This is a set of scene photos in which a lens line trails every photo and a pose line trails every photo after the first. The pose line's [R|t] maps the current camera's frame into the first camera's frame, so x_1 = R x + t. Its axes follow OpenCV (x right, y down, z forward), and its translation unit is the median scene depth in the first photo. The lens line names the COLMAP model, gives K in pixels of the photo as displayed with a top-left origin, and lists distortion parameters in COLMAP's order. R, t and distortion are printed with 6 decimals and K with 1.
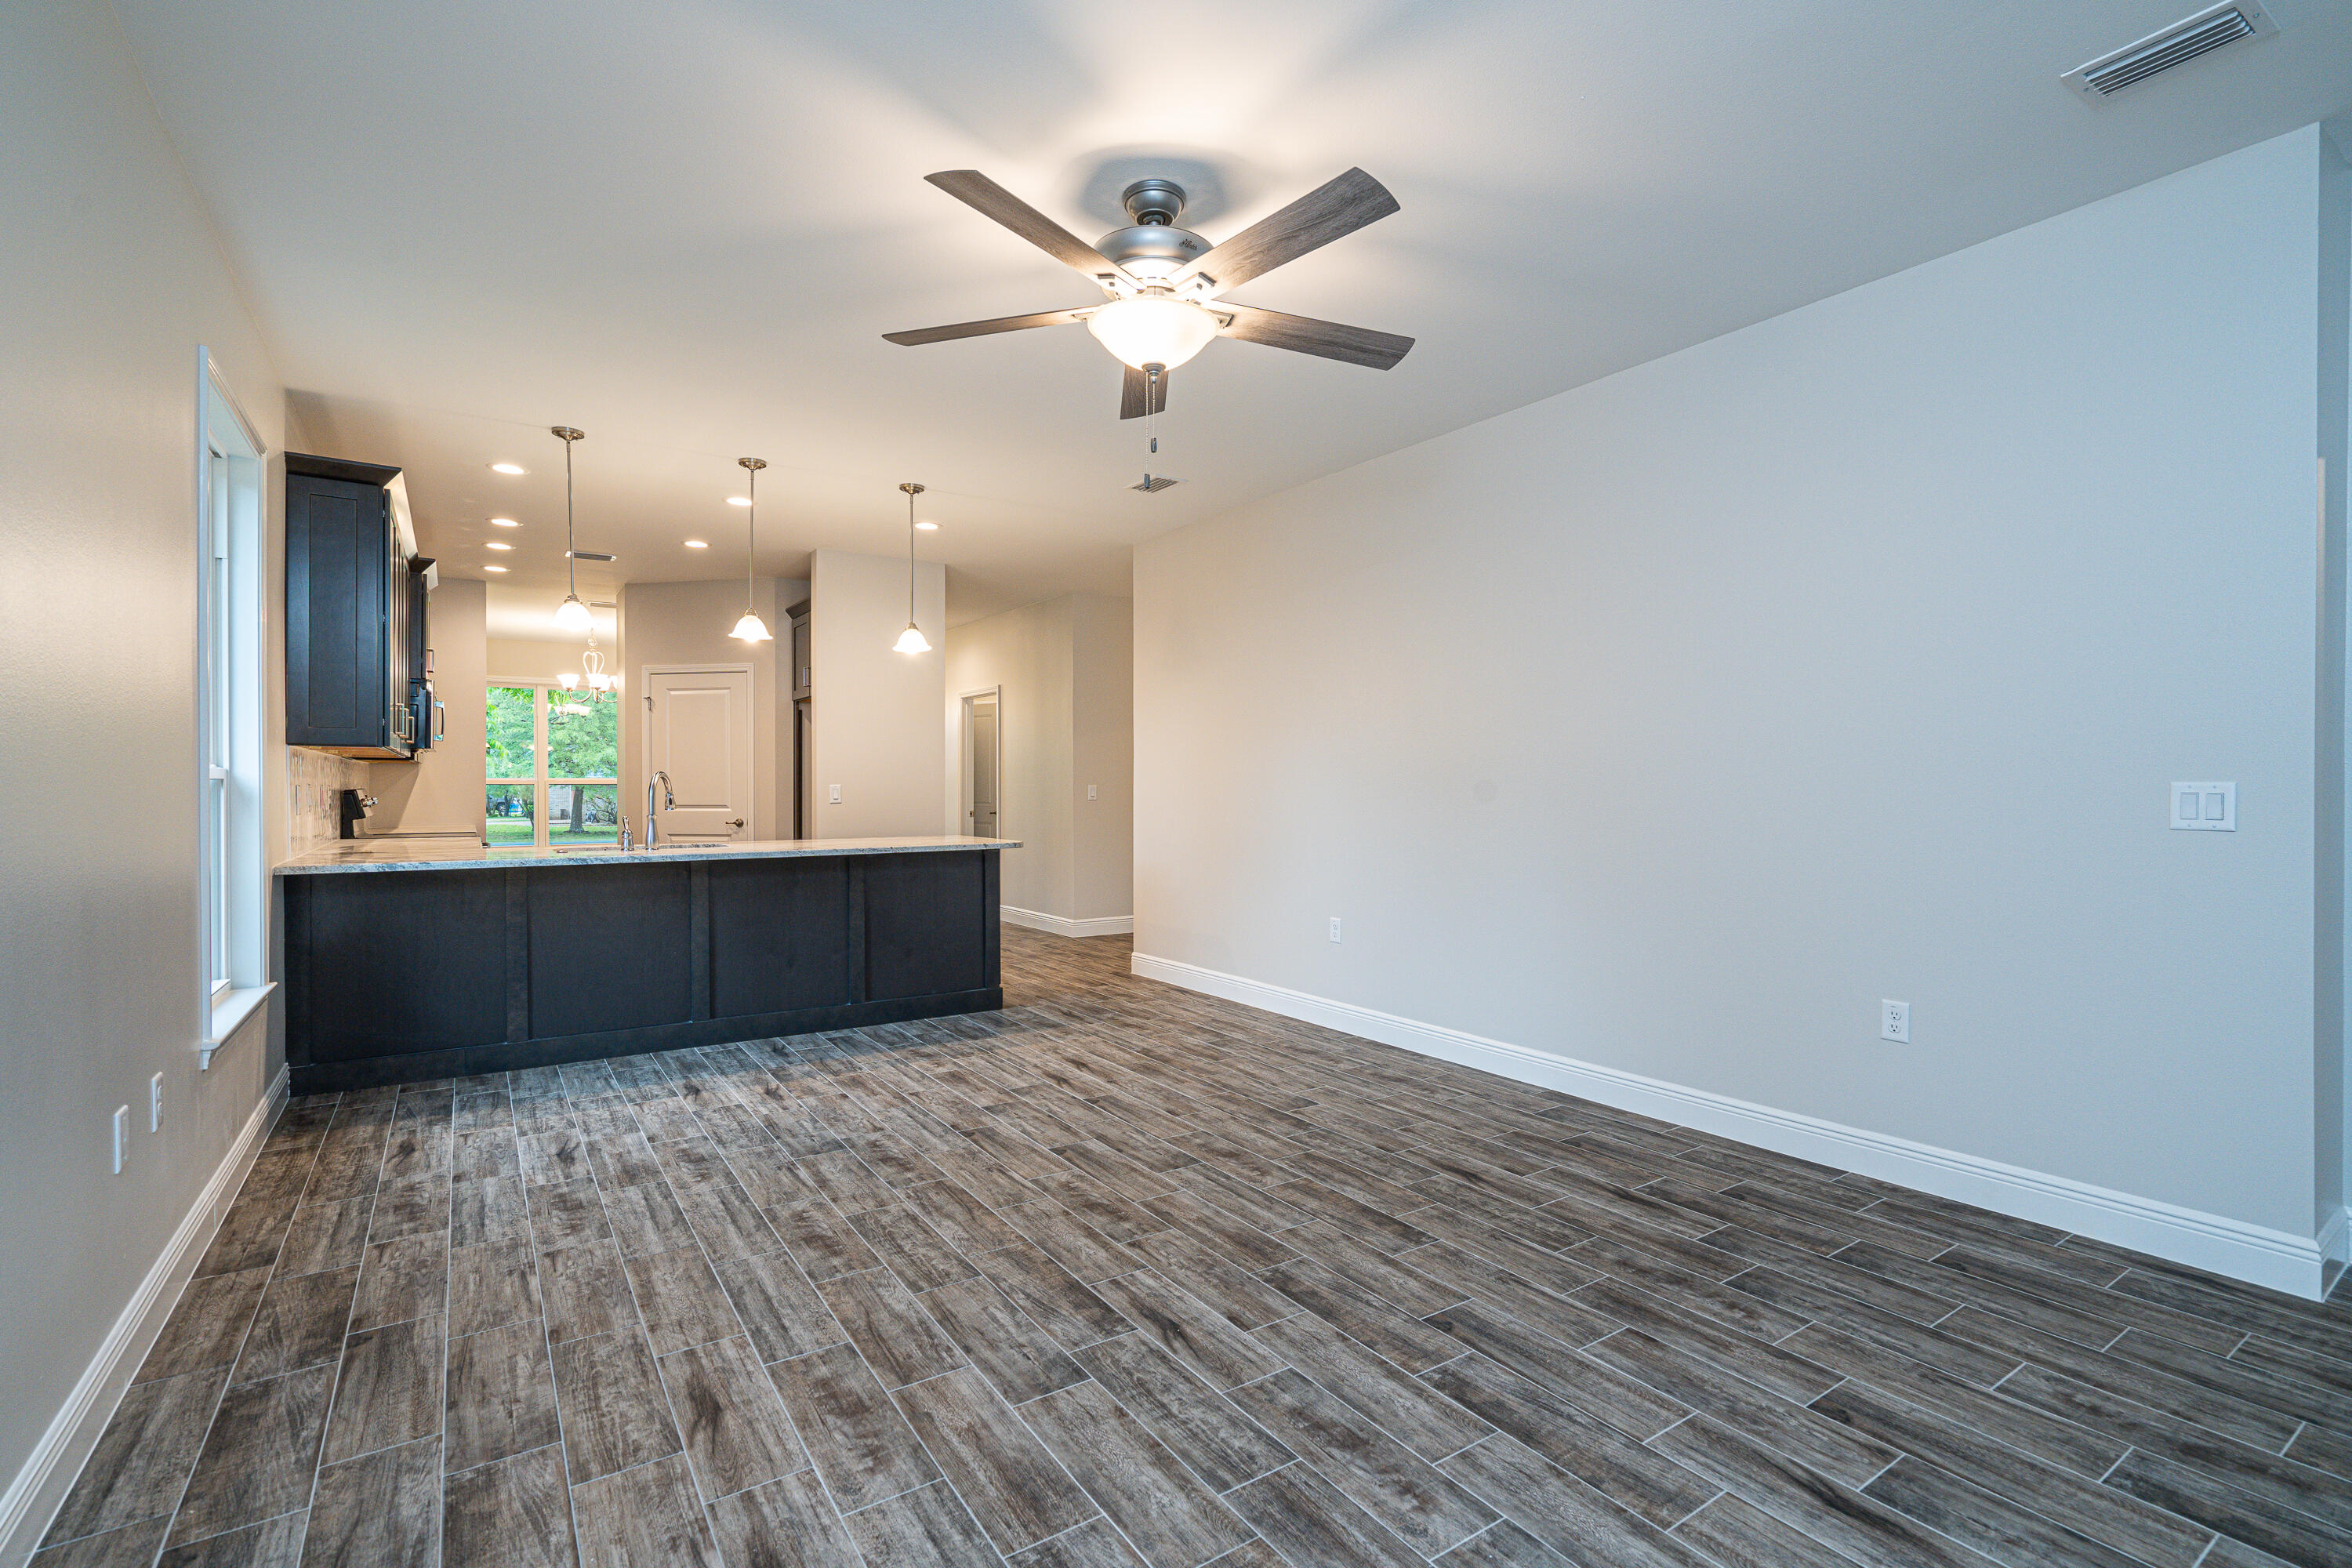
lens RADIAL K [[1071.7, 0, 1188.3], [0, 1071.7, 785.7], [0, 0, 1]] dist [-0.003346, 0.000926]
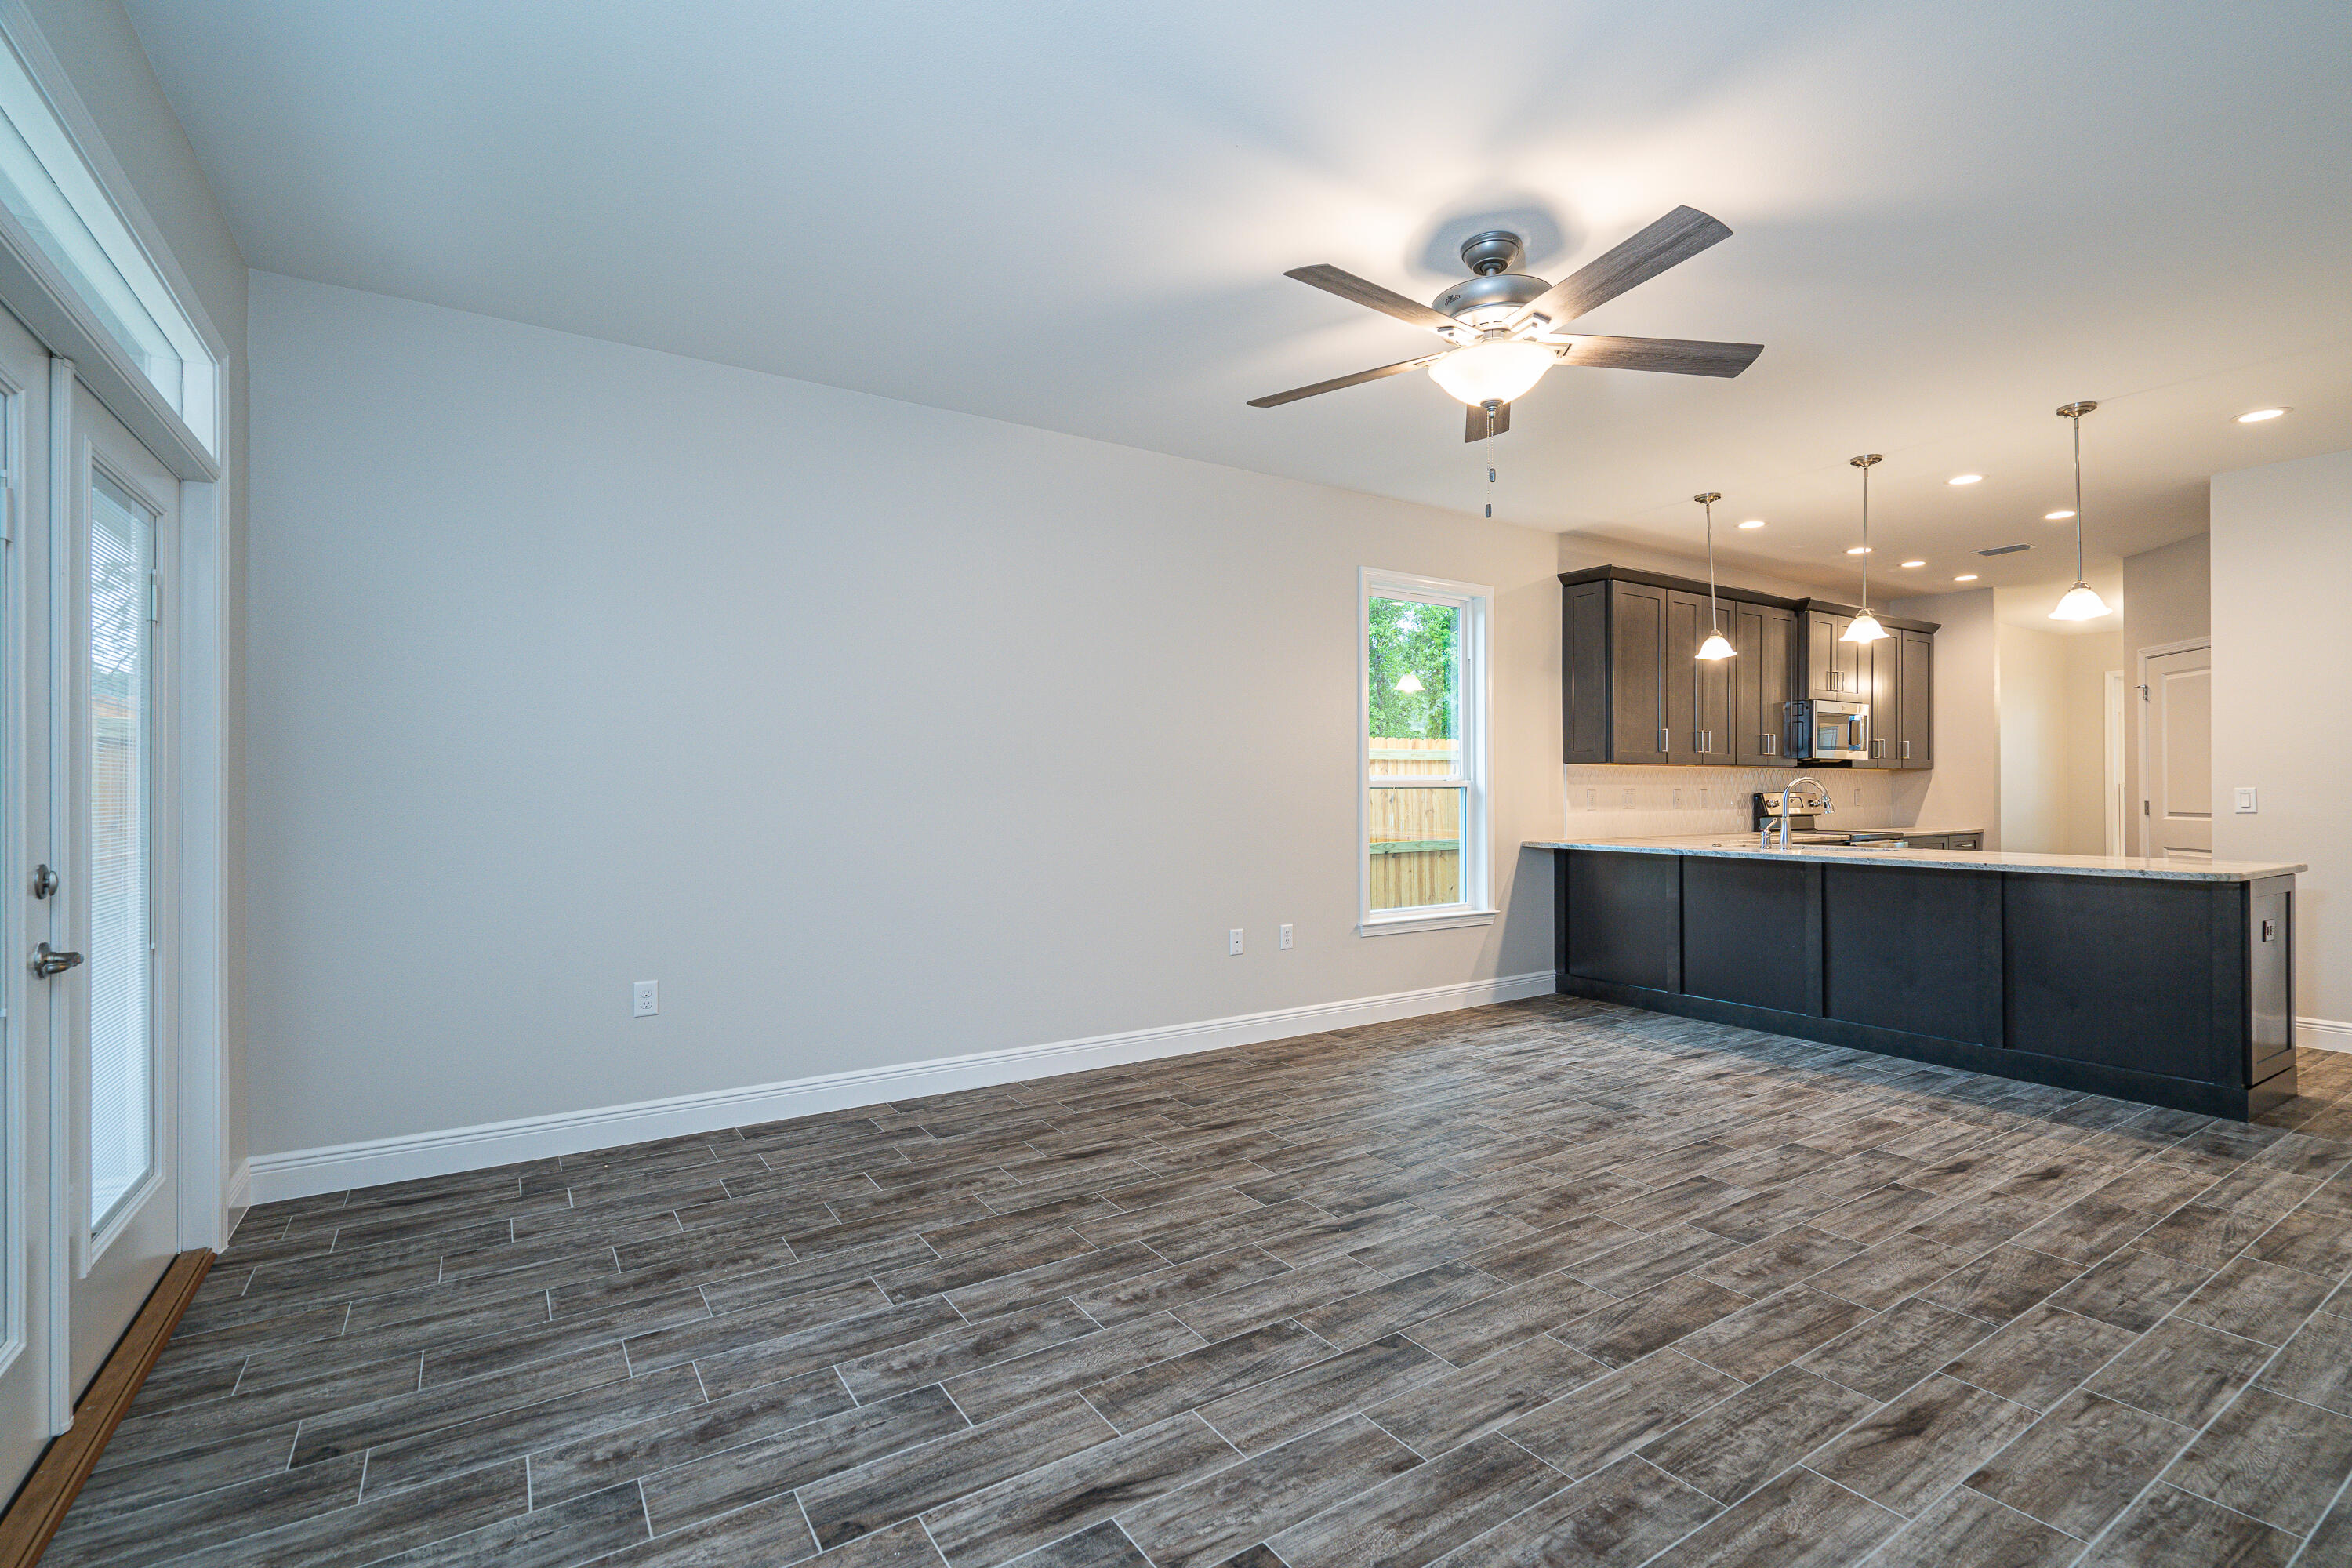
lens RADIAL K [[1070.3, 0, 1170.6], [0, 1070.3, 774.5], [0, 0, 1]] dist [-0.003310, 0.000885]
pose [[-0.024440, -0.014957, -0.999589, 1.063315], [0.002851, 0.999883, -0.015031, -0.001970], [0.999697, -0.003217, -0.024394, 0.713517]]
